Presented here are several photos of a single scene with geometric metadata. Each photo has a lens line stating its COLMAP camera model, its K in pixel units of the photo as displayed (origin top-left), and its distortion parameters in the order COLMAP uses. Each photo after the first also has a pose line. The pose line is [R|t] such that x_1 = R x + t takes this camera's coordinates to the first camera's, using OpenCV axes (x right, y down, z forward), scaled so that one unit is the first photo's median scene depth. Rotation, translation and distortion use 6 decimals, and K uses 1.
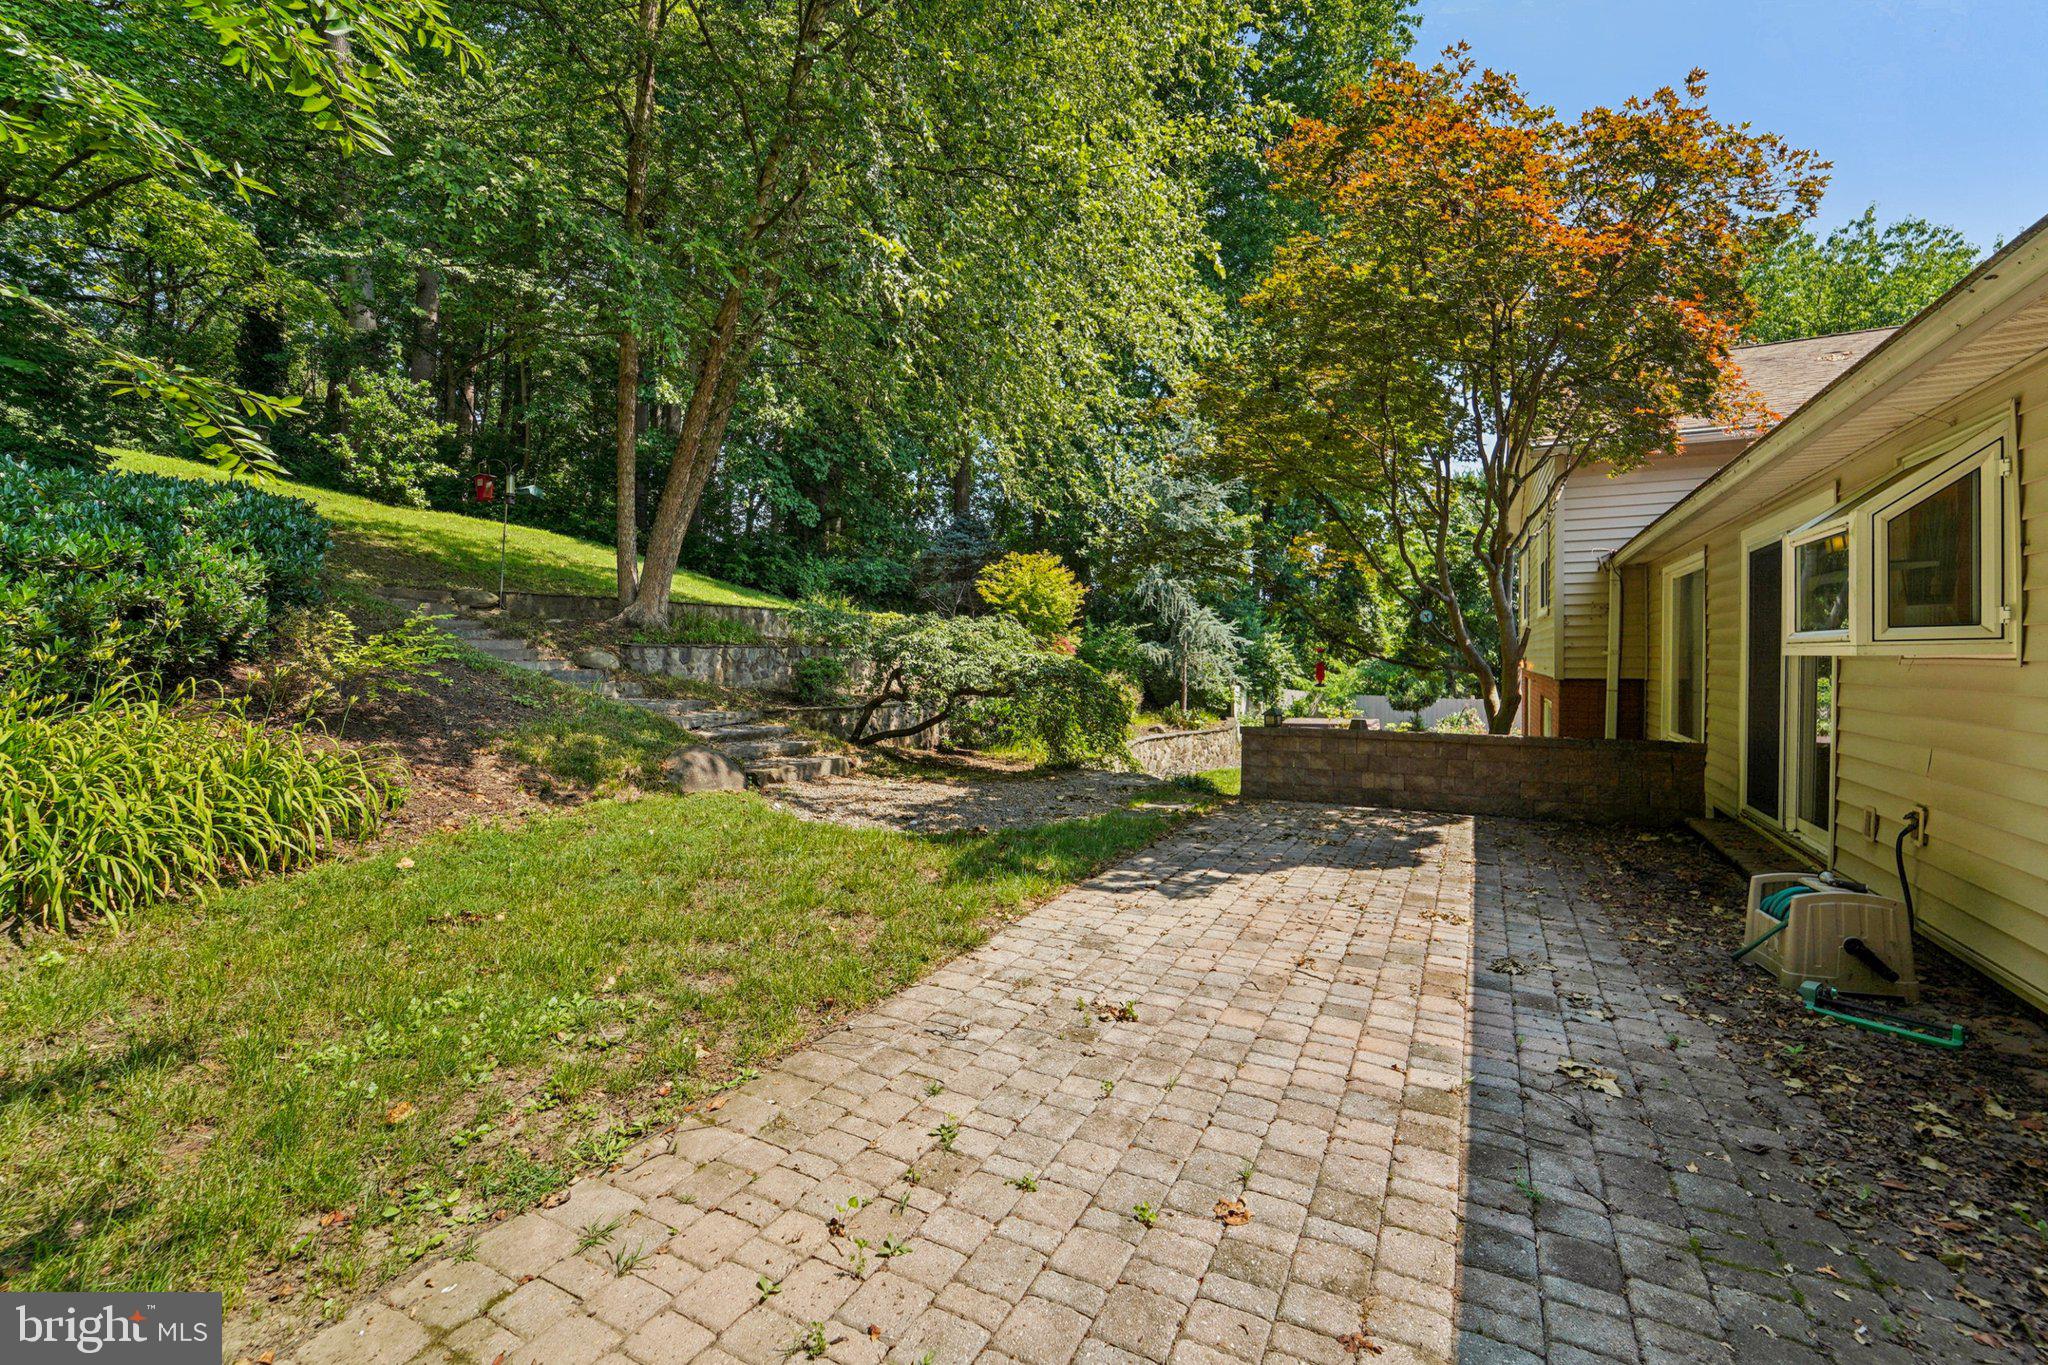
lens RADIAL K [[844.5, 0, 1022.0], [0, 844.5, 690.0], [0, 0, 1]] dist [-0.002445, -0.000050]
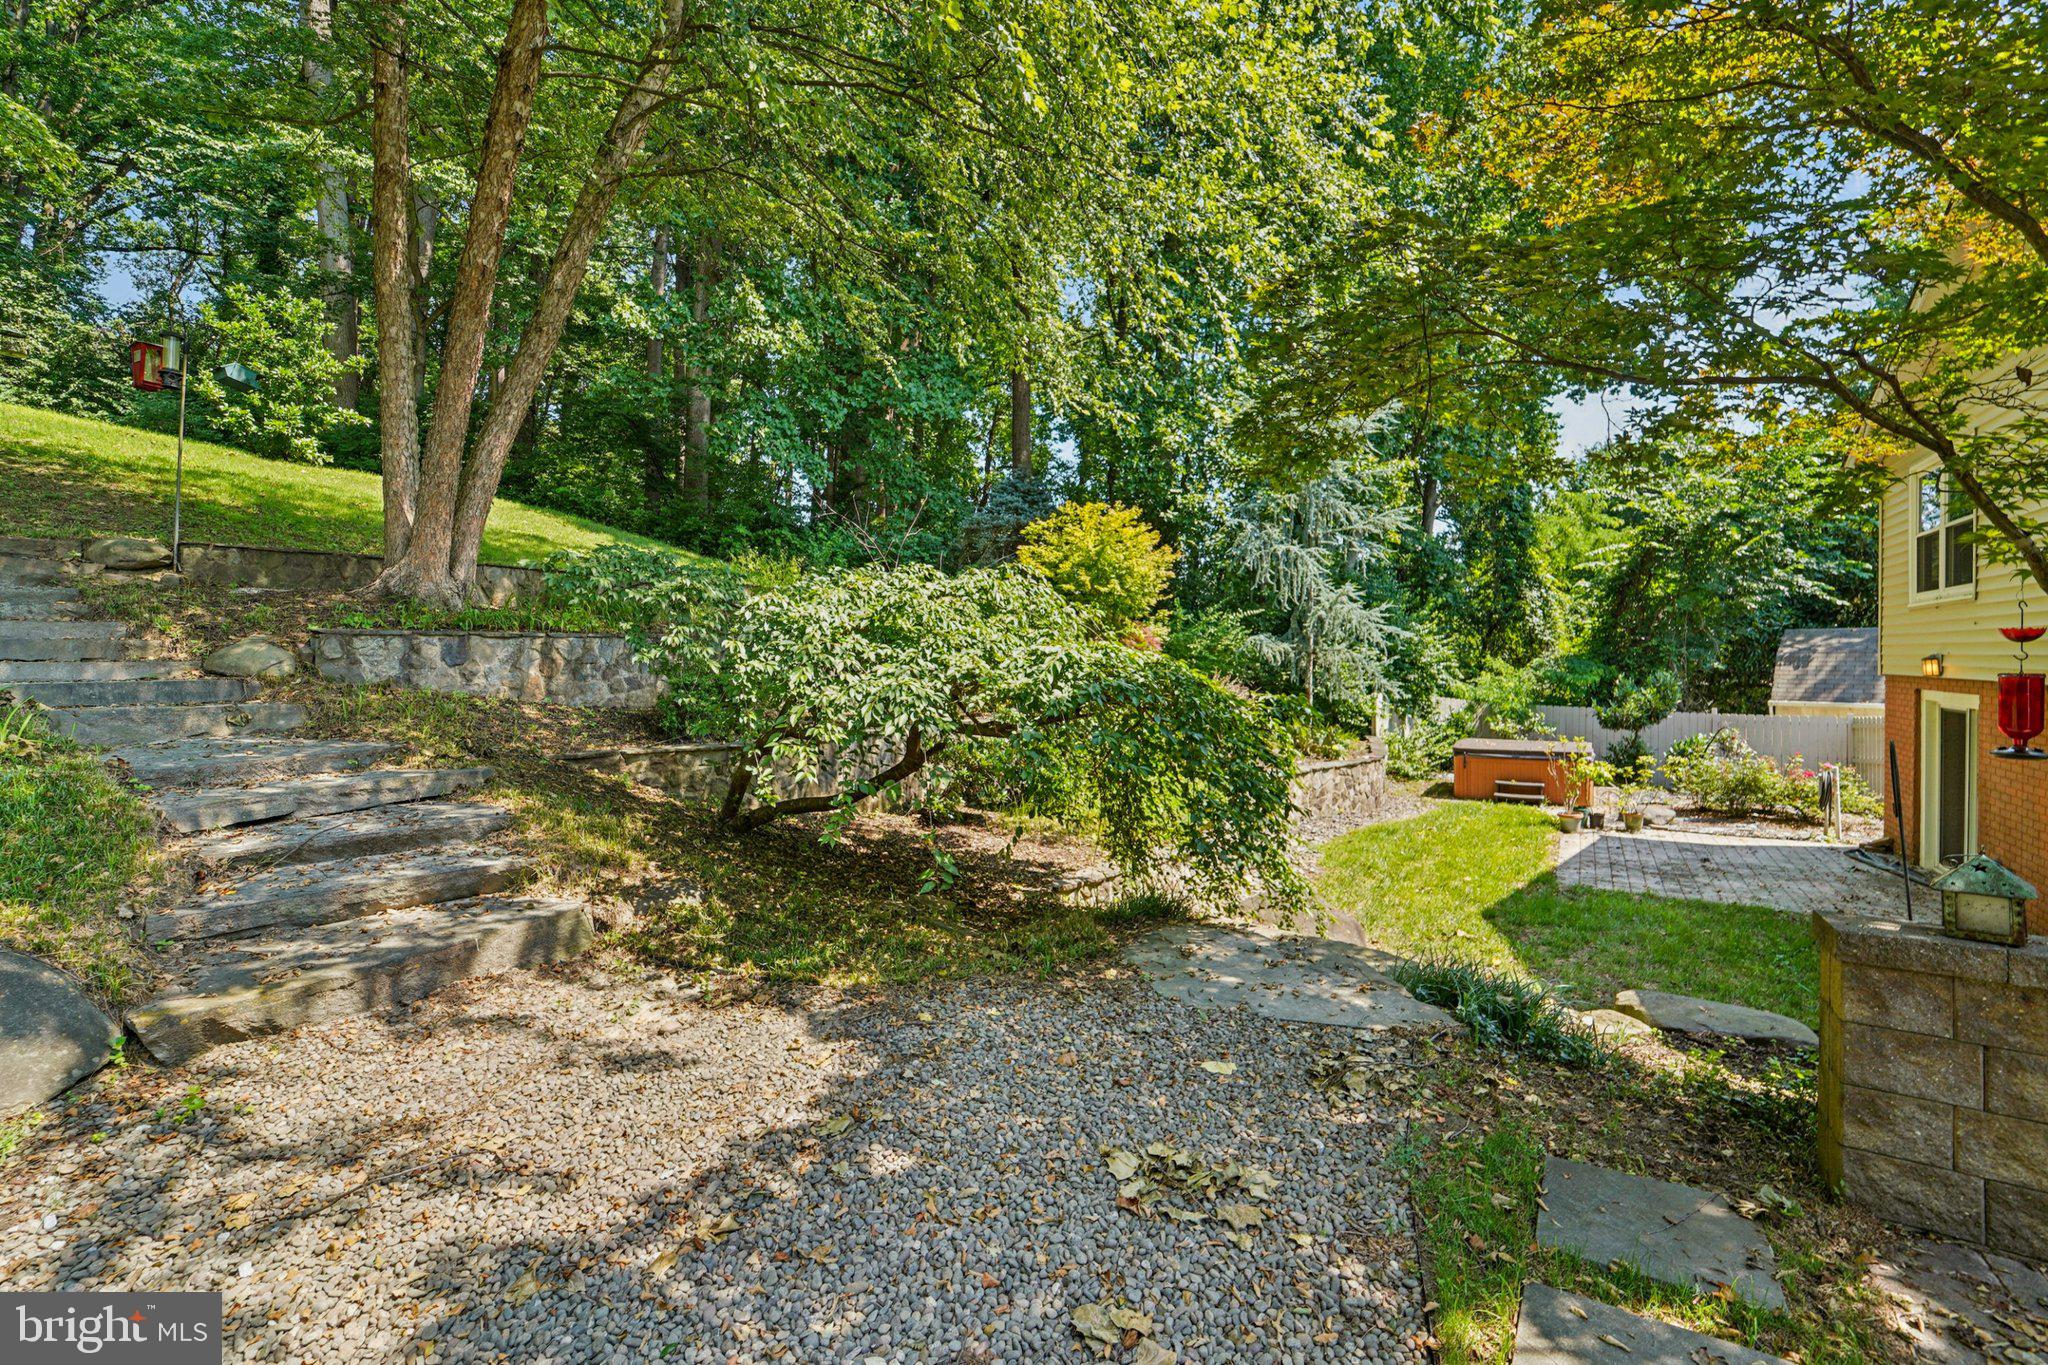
lens RADIAL K [[844.5, 0, 1022.1], [0, 844.5, 677.8], [0, 0, 1]] dist [-0.002445, -0.000050]
pose [[0.995618, 0.003104, -0.093459, 0.014443], [-0.004175, 0.999928, -0.011266, -0.011116], [0.093417, 0.011607, 0.995559, 0.287095]]
